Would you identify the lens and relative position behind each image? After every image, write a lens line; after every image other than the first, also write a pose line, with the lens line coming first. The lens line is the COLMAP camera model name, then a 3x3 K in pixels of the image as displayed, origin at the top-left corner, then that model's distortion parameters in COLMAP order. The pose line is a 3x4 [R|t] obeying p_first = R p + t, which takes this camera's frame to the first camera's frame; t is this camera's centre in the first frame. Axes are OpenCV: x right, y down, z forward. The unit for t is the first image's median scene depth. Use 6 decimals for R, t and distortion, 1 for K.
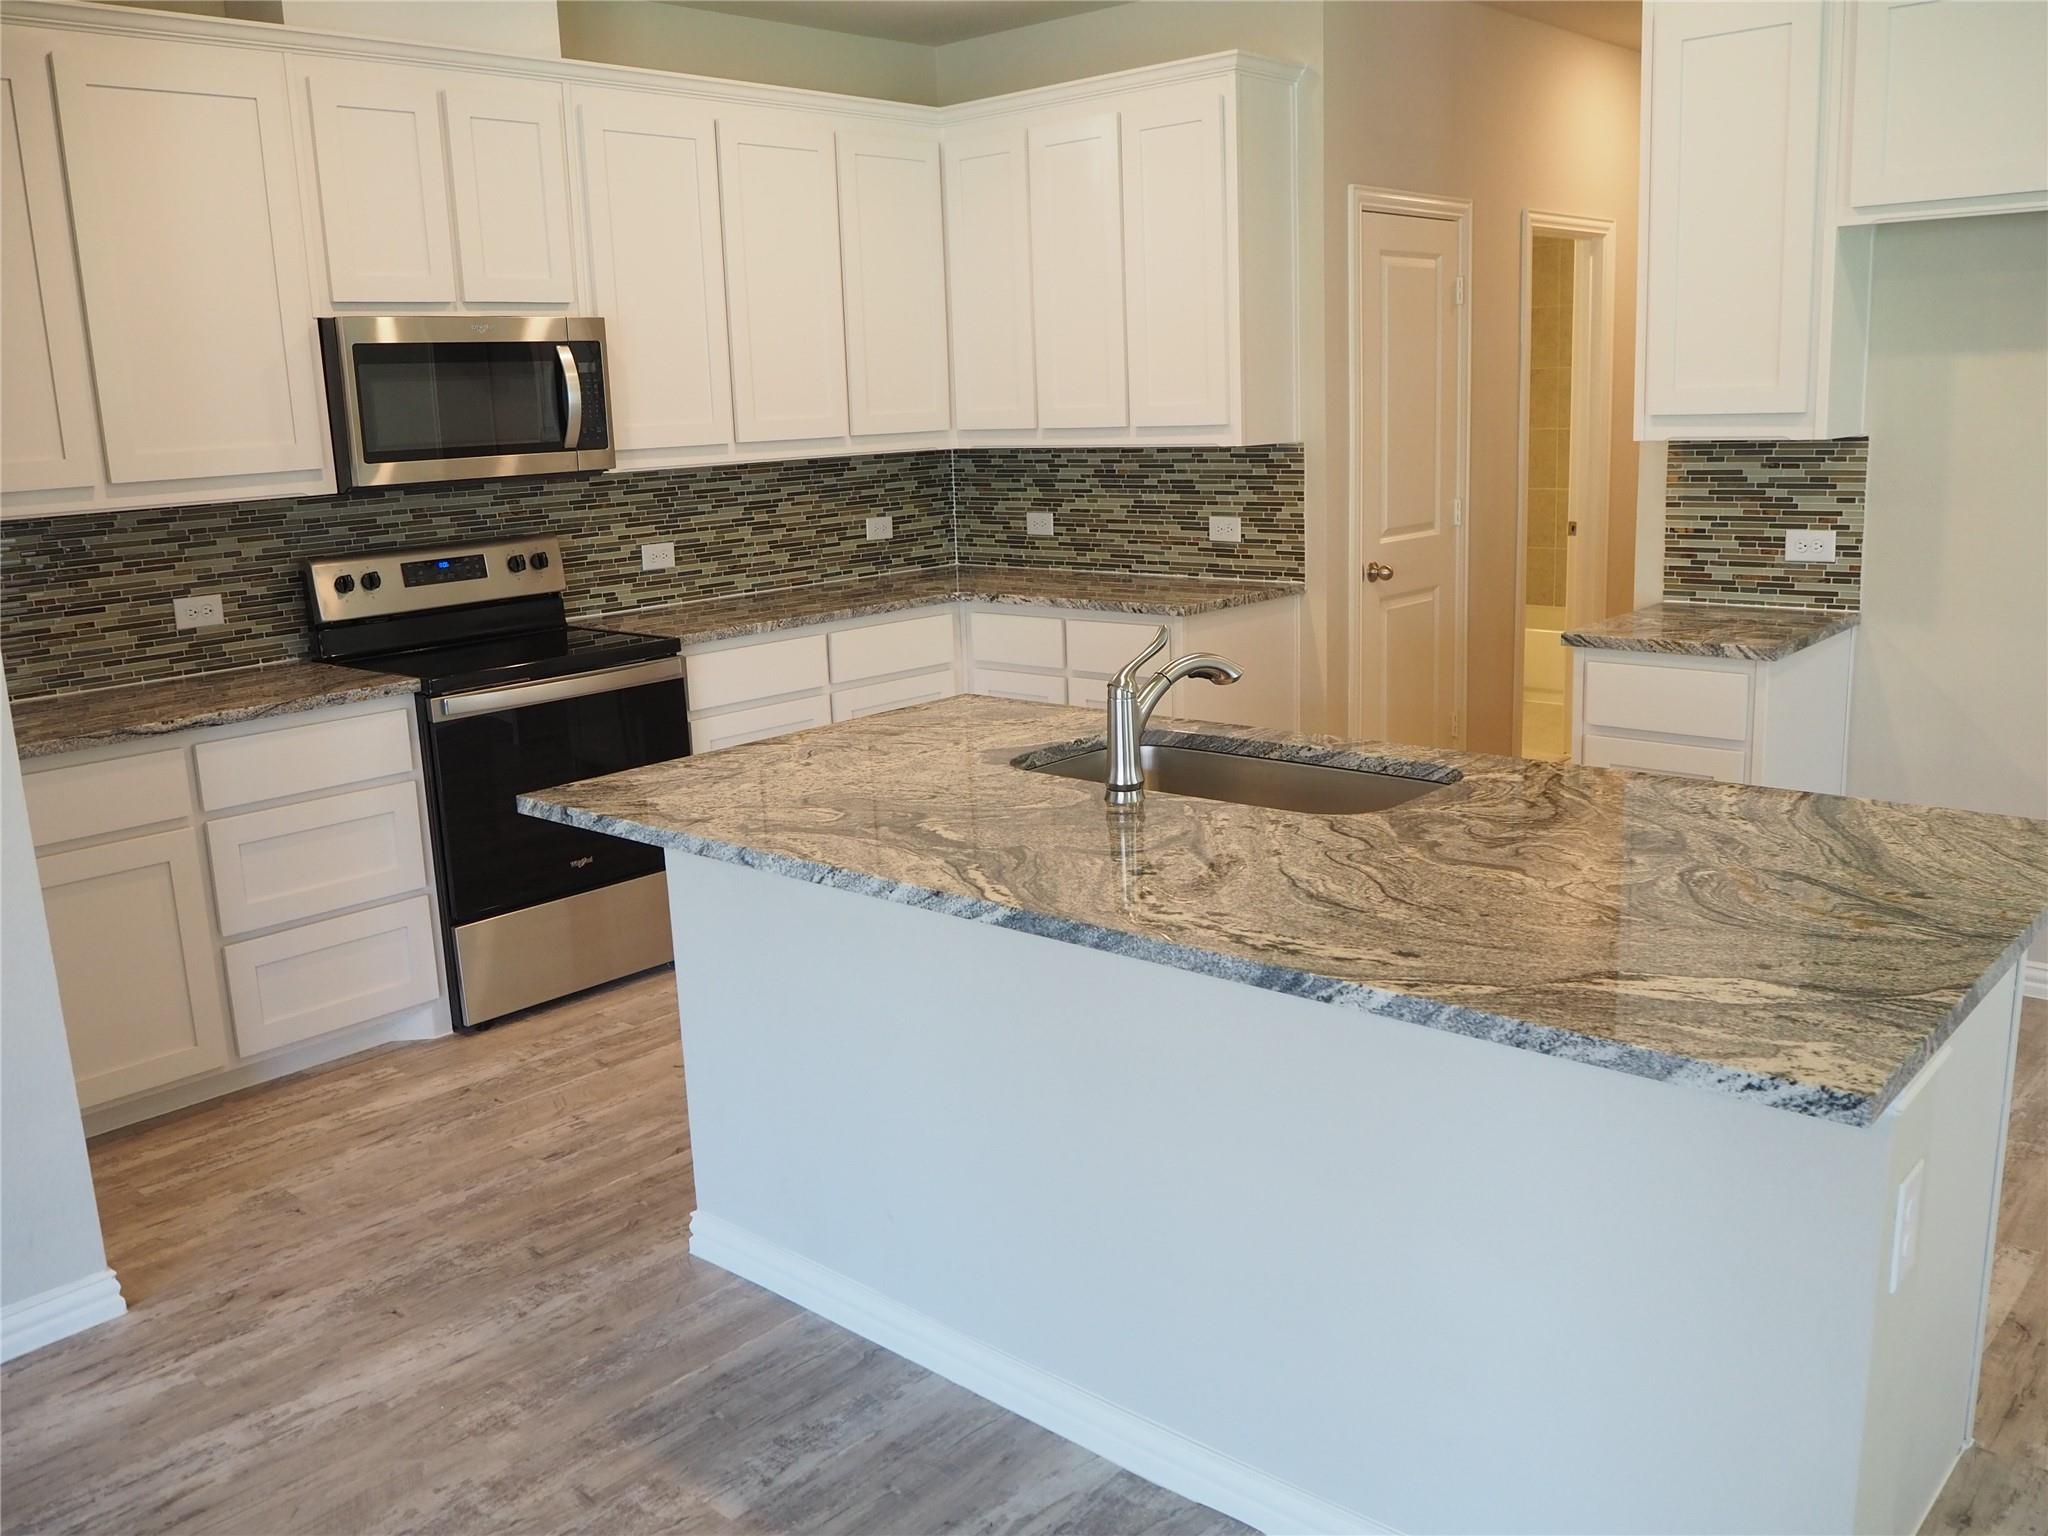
lens RADIAL K [[1724.1, 0, 1027.1], [0, 1724.1, 771.5], [0, 0, 1]] dist [-0.063566, 0.028308]
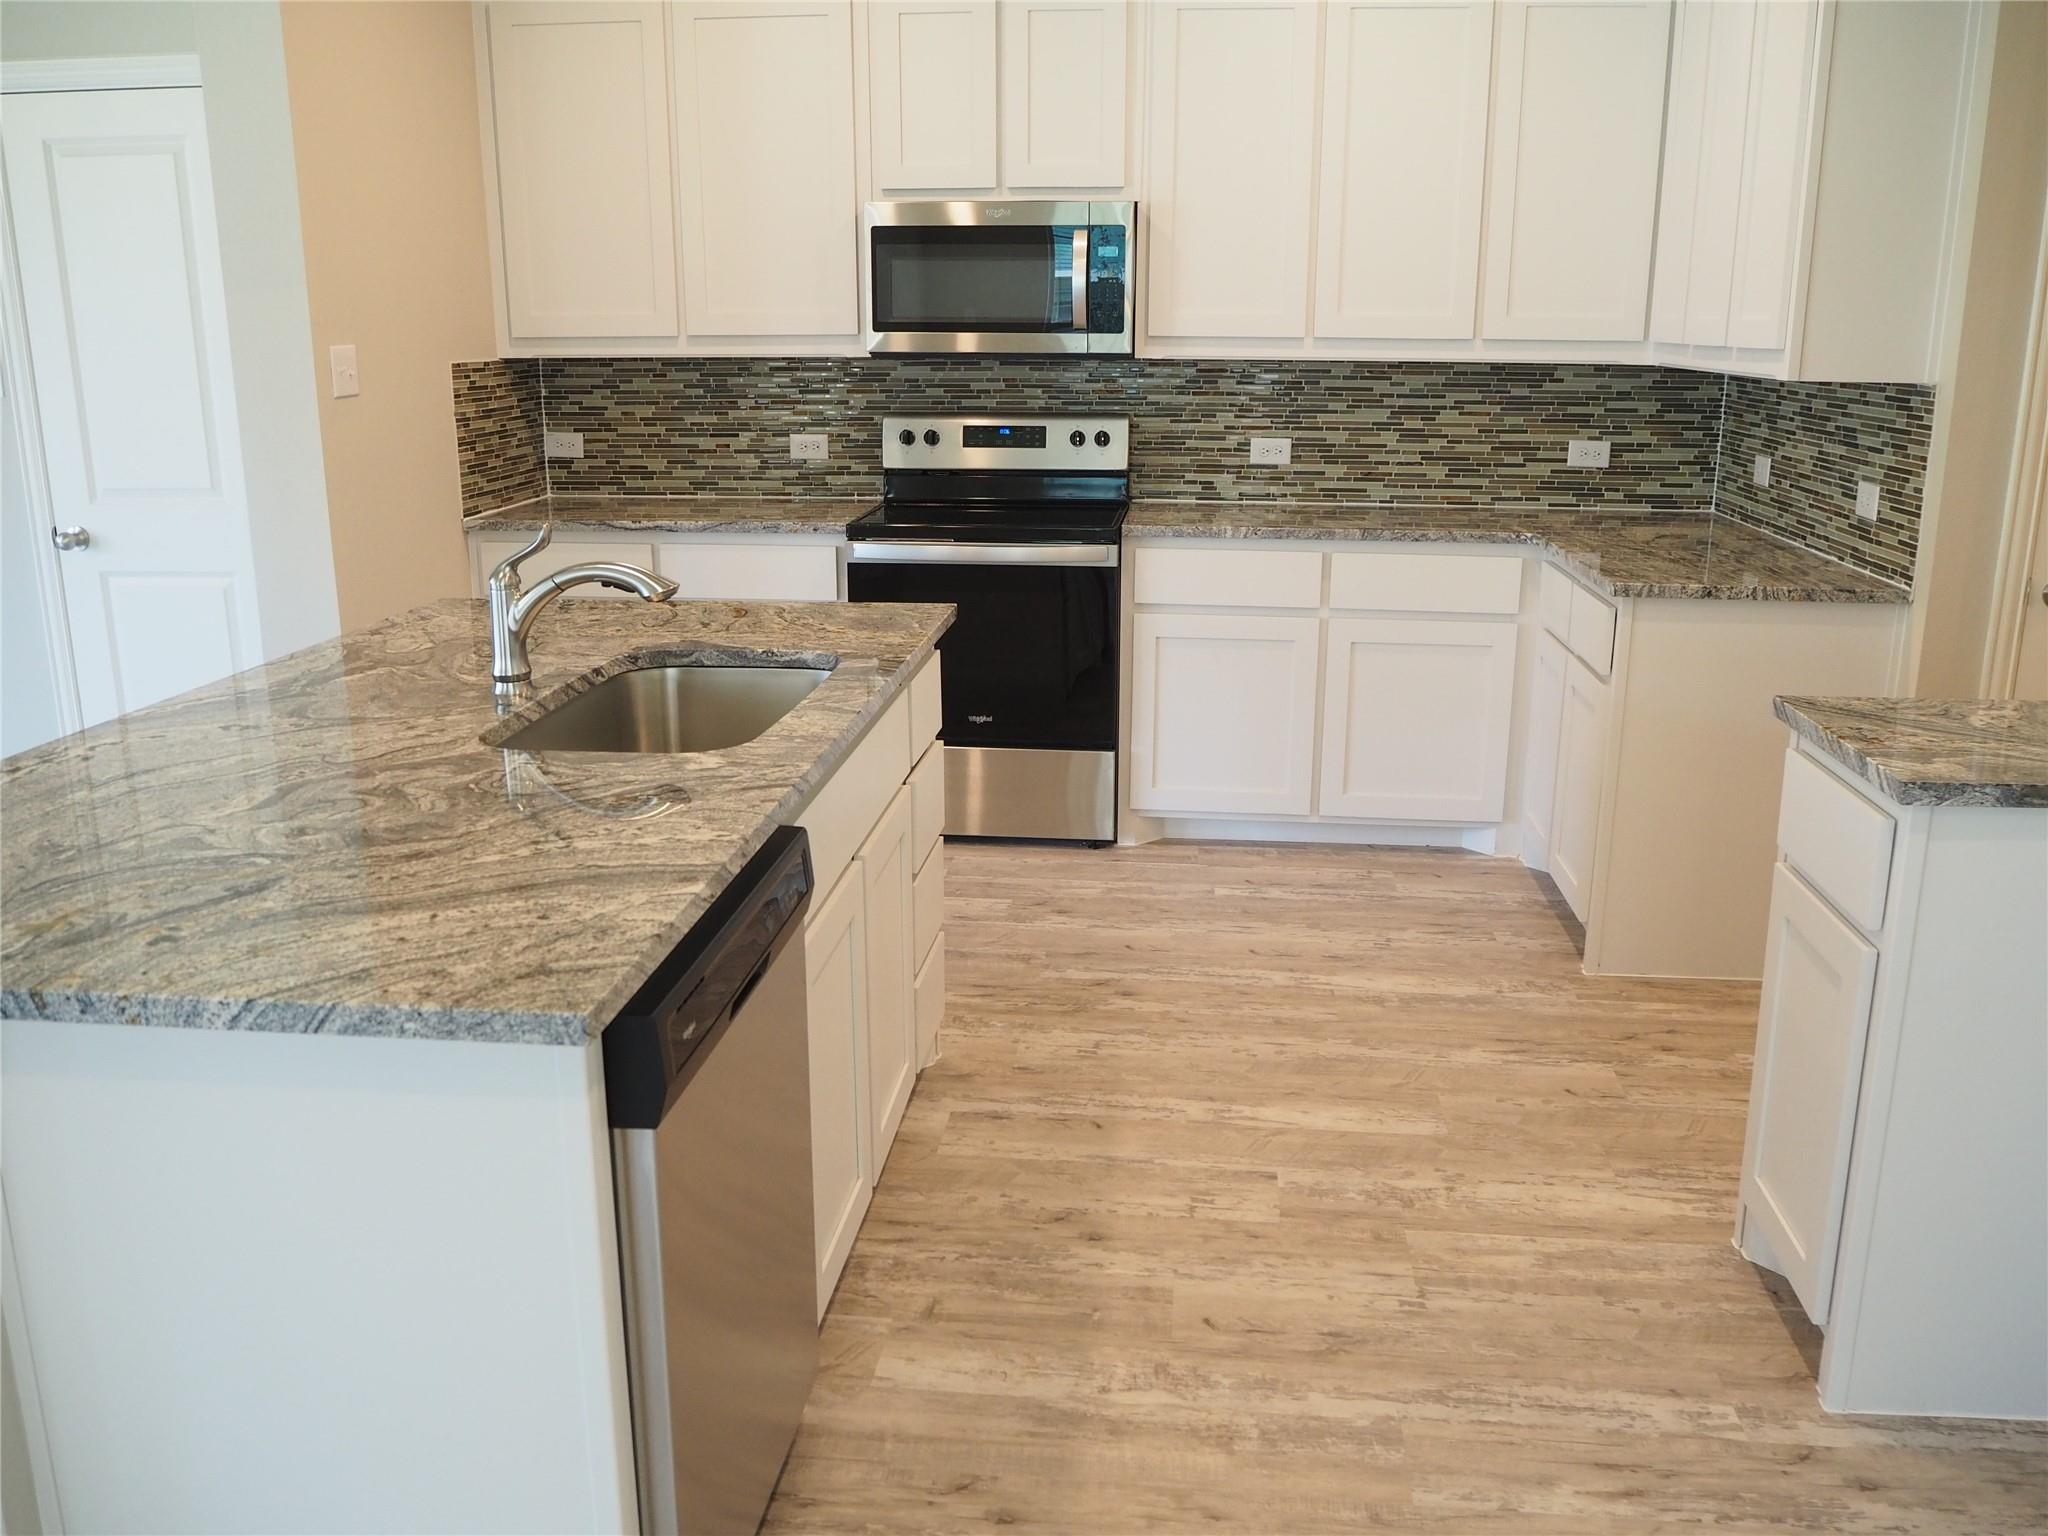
lens RADIAL K [[1724.1, 0, 1024.6], [0, 1724.1, 779.8], [0, 0, 1]] dist [-0.063566, 0.028308]
pose [[0.590241, 0.249068, -0.767841, 0.516541], [-0.197975, 0.966823, 0.161429, -0.078542], [0.782573, 0.056732, 0.619968, 0.314548]]
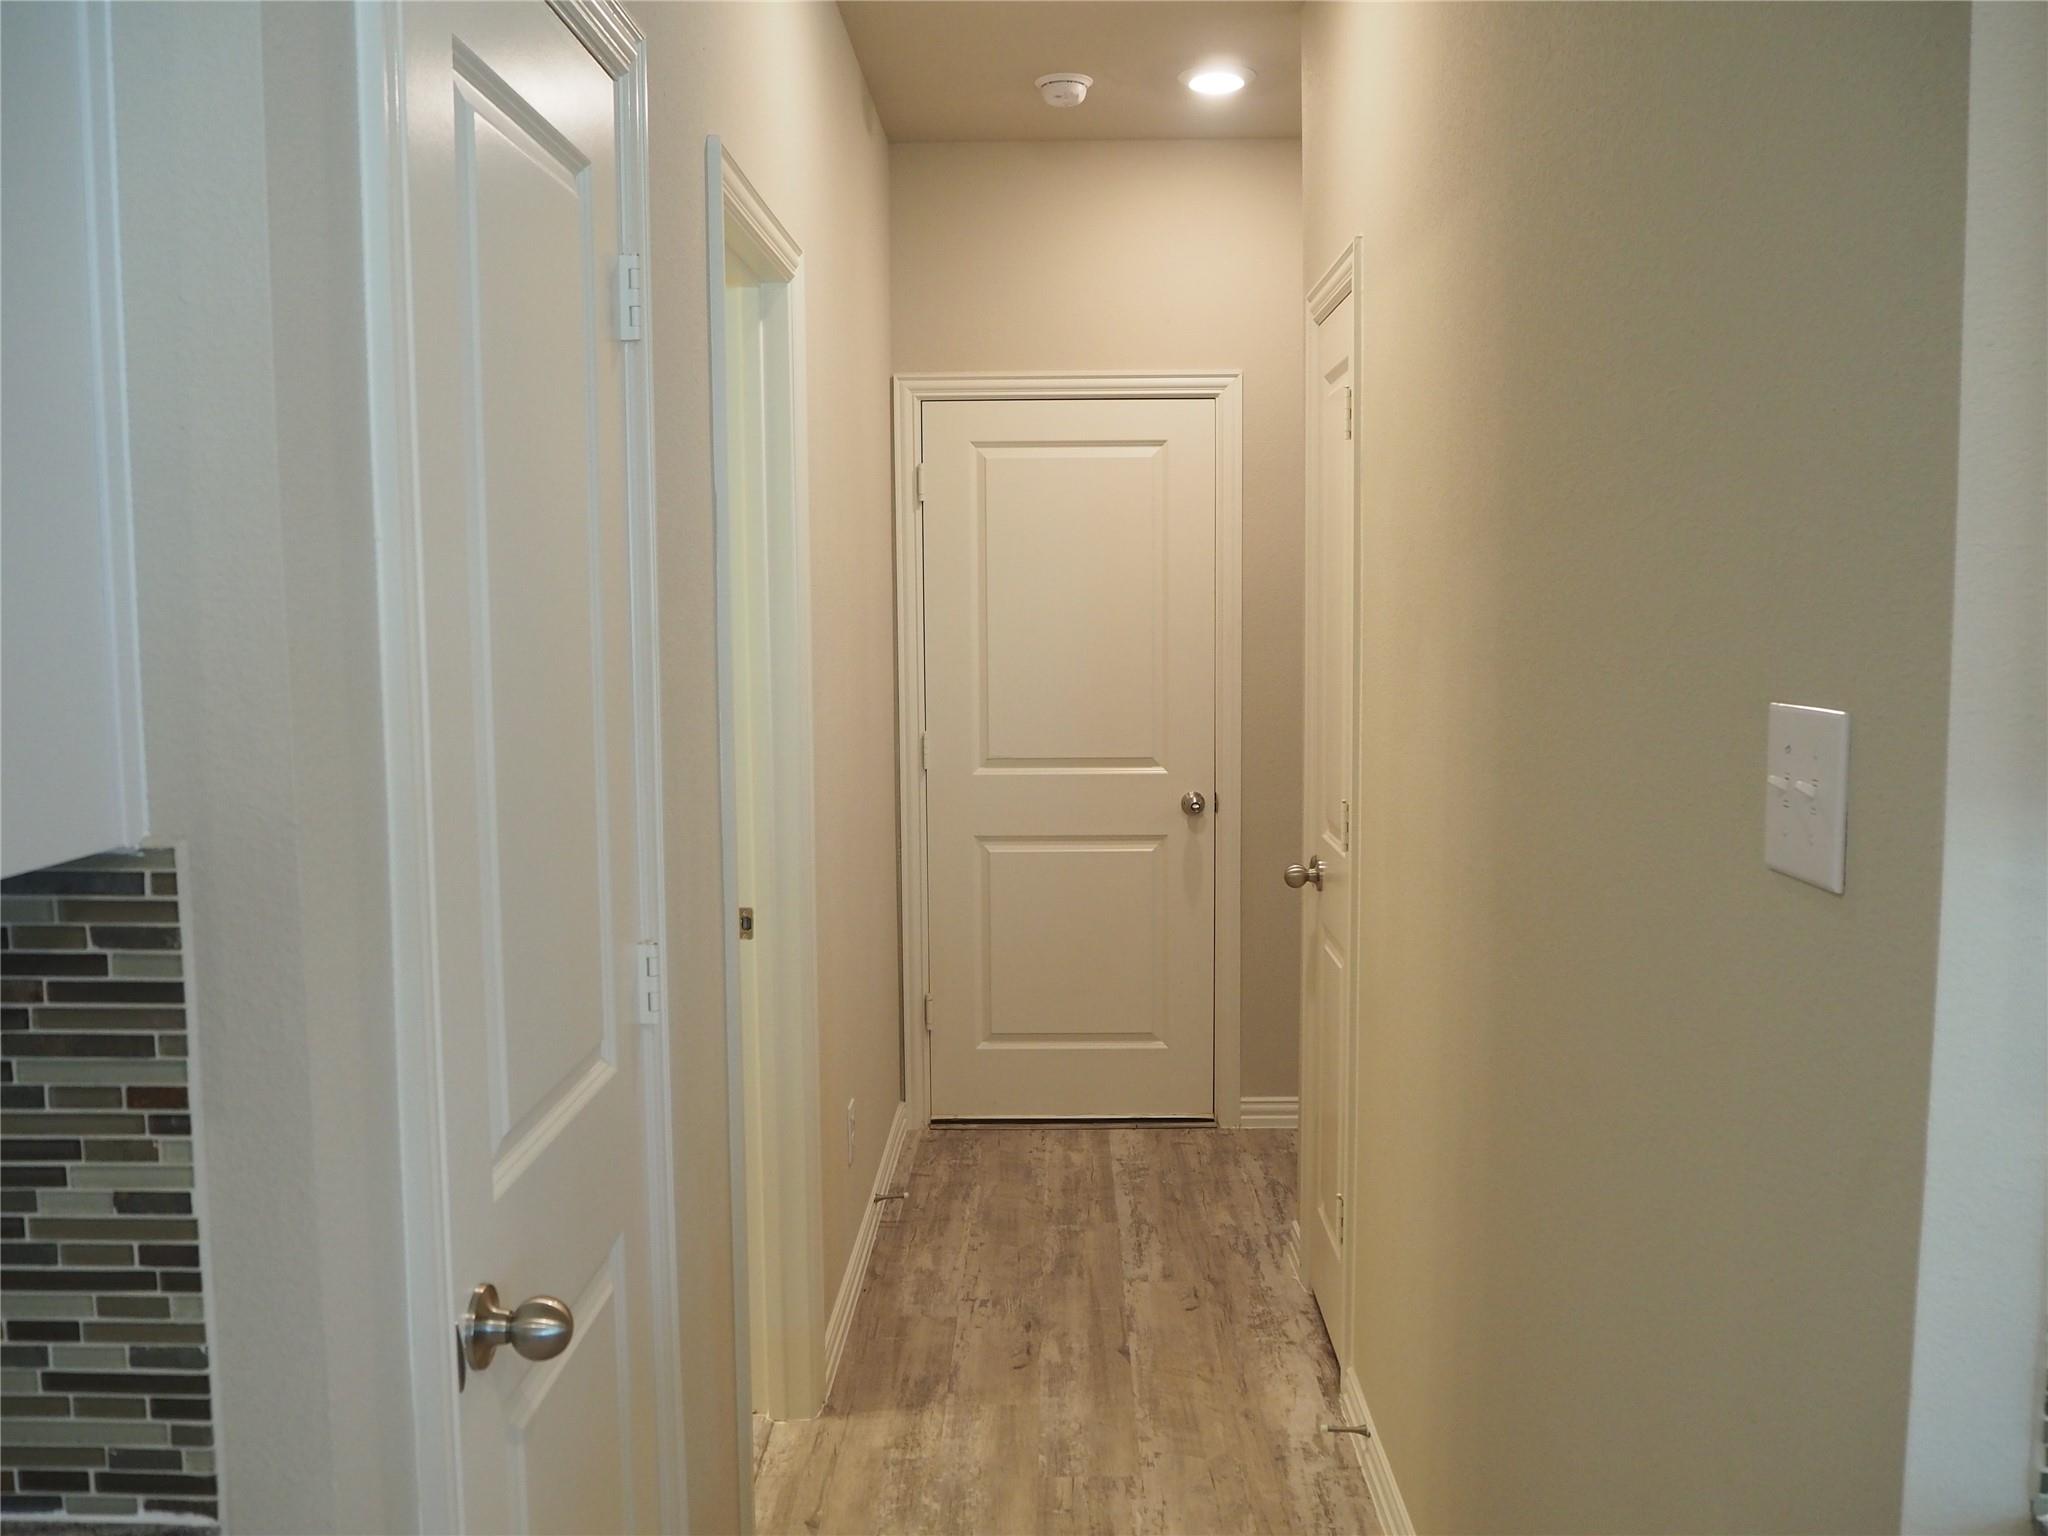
lens RADIAL K [[1724.1, 0, 1024.9], [0, 1724.1, 764.0], [0, 0, 1]] dist [-0.063566, 0.028308]
pose [[0.754936, -0.029241, 0.655146, 0.109973], [0.116433, 0.989111, -0.090020, -0.176729], [-0.645380, 0.144240, 0.750120, 0.809409]]
